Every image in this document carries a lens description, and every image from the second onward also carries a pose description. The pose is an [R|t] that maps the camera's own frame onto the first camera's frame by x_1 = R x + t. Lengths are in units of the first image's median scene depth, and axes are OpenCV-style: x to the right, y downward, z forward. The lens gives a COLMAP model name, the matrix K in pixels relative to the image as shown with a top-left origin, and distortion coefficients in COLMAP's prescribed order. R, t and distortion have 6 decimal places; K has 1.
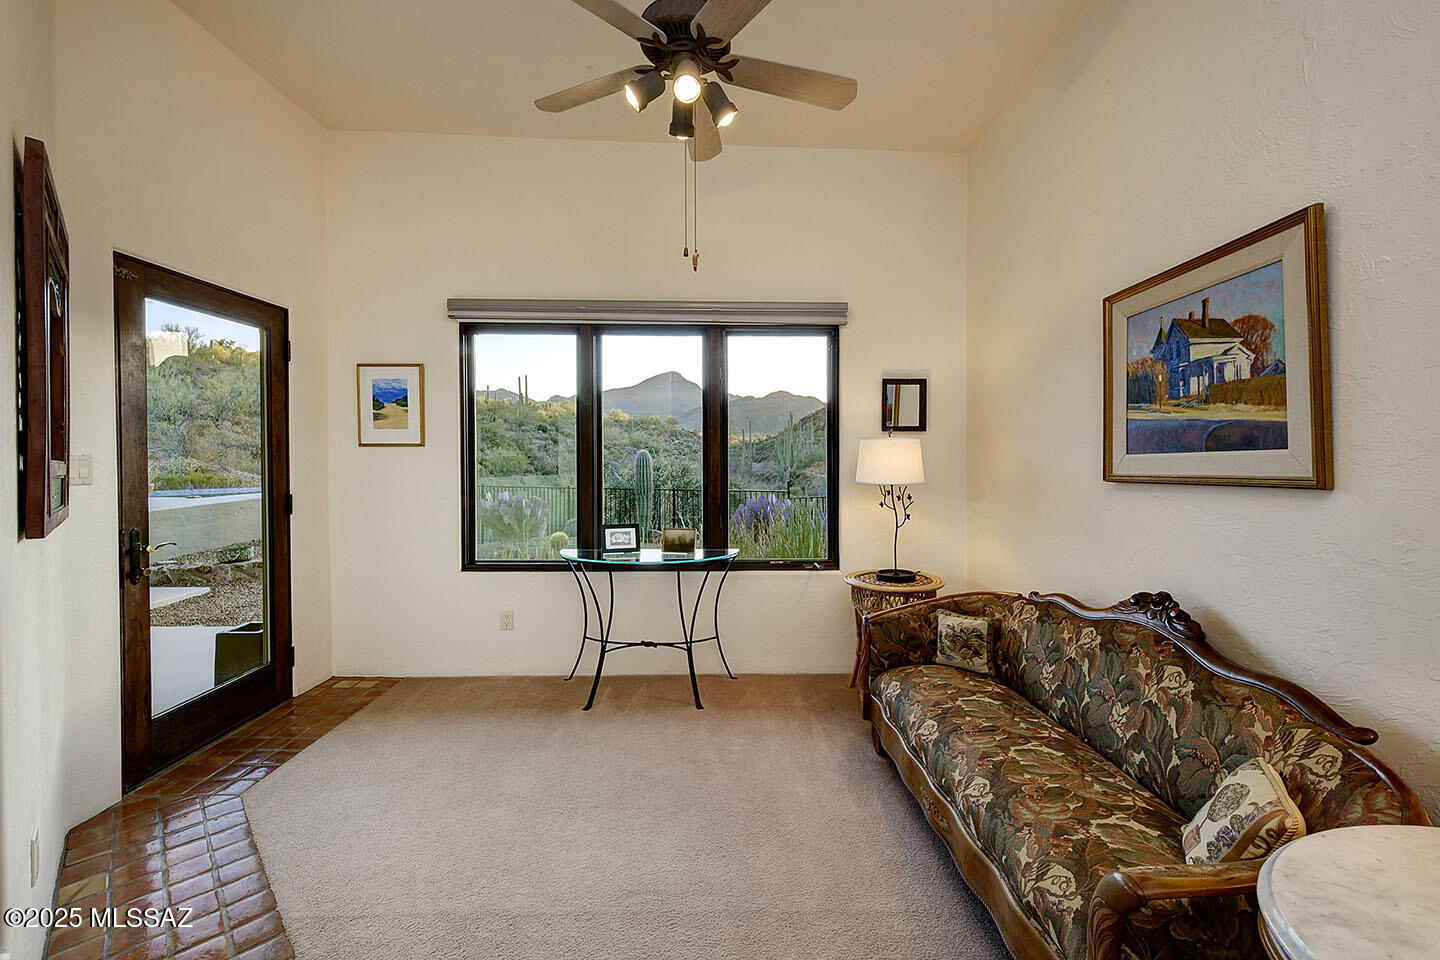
lens RADIAL K [[600.7, 0, 742.5], [0, 600.7, 455.8], [0, 0, 1]] dist [-0.001572, -0.000003]
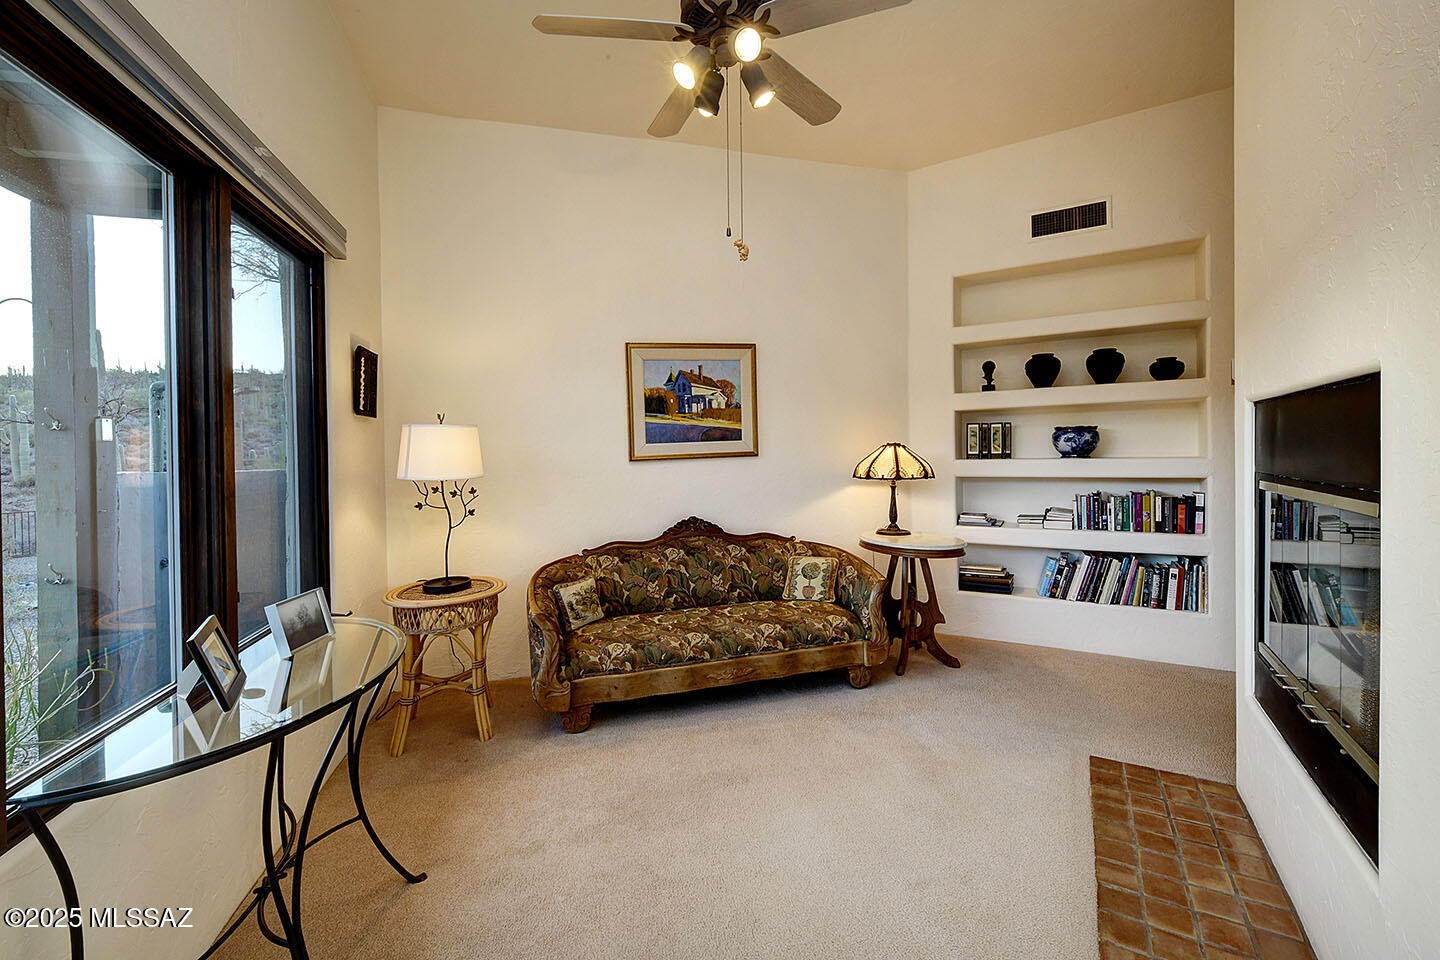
lens RADIAL K [[600.7, 0, 727.0], [0, 600.7, 451.5], [0, 0, 1]] dist [-0.001572, -0.000003]
pose [[-0.253328, 0.003552, 0.967374, -1.160145], [0.019973, 0.999799, 0.001559, 0.023424], [-0.967174, 0.019716, -0.253349, 1.392446]]
